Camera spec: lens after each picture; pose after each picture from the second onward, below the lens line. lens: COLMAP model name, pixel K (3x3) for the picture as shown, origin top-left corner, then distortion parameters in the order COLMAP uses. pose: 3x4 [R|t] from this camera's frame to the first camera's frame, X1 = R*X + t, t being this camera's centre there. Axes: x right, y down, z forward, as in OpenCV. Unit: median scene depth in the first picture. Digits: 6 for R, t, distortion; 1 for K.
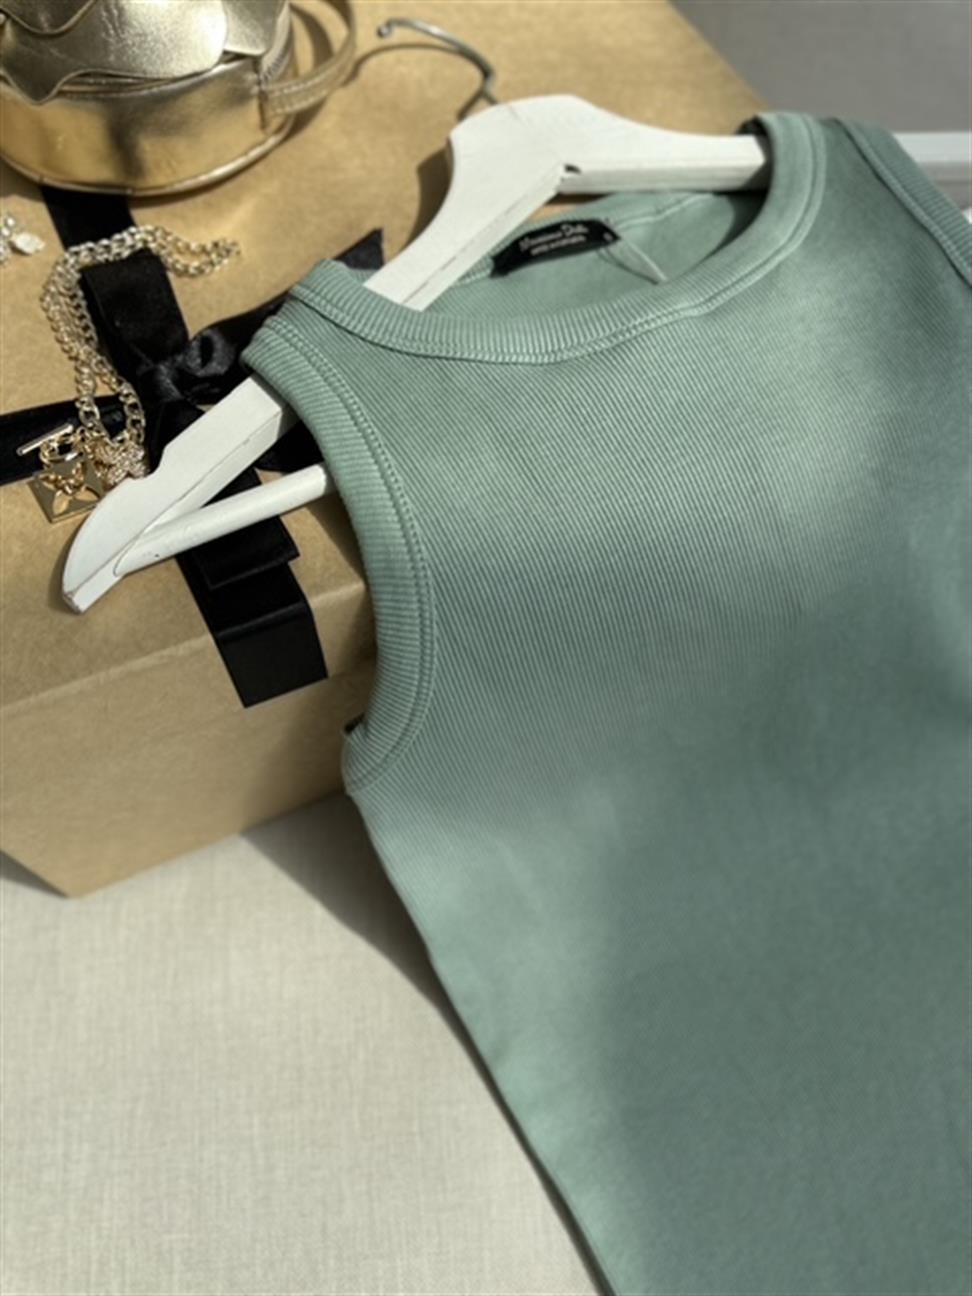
lens RADIAL K [[918.3, 0, 478.7], [0, 918.3, 663.7], [0, 0, 1]] dist [-0.007789, 0.000138]
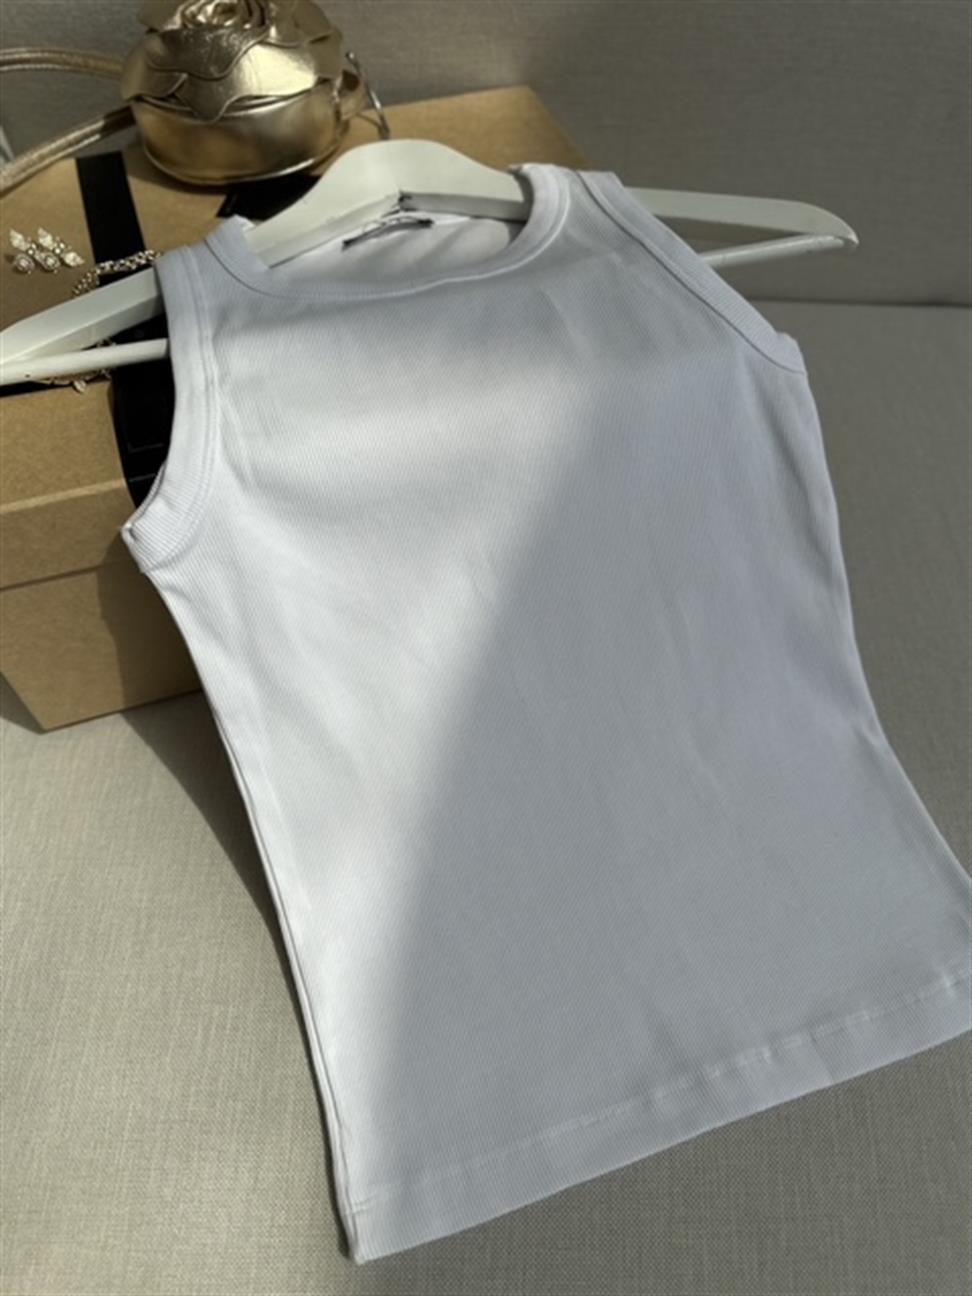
lens RADIAL K [[908.3, 0, 468.0], [0, 908.3, 652.9], [0, 0, 1]] dist [-0.008147, 0.001637]
pose [[0.991331, 0.066982, -0.113032, 0.383037], [-0.082862, 0.986362, -0.142209, 0.351771], [0.101965, 0.150342, 0.983362, -0.307122]]
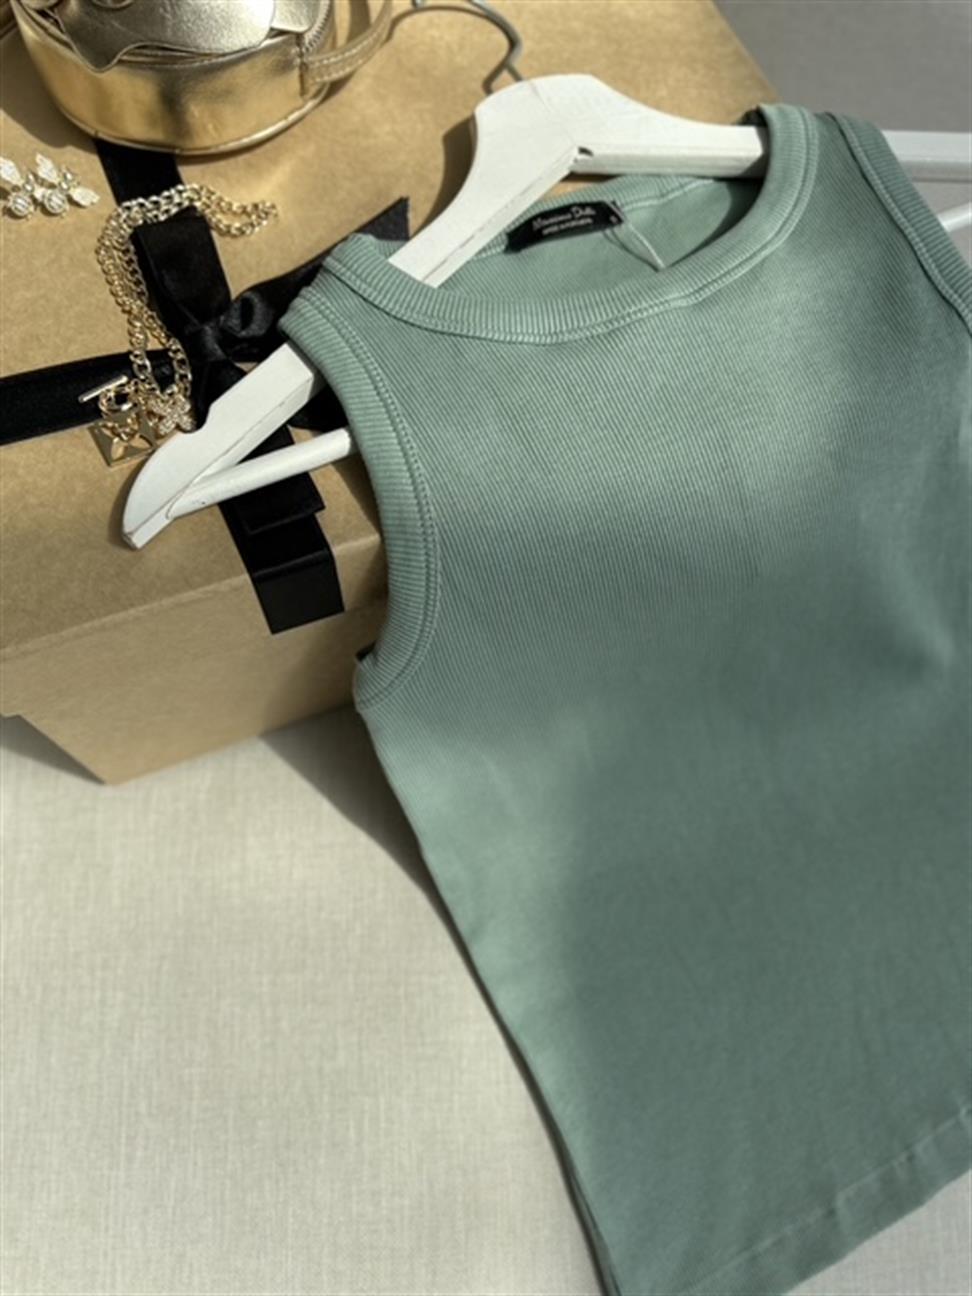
lens RADIAL K [[916.2, 0, 486.0], [0, 916.2, 648.0], [0, 0, 1]] dist [-0.003227, -0.004501]
pose [[0.998550, 0.052815, 0.010377, 0.004635], [-0.053527, 0.994651, 0.088347, -0.048728], [-0.005655, -0.088774, 0.996036, -0.150961]]
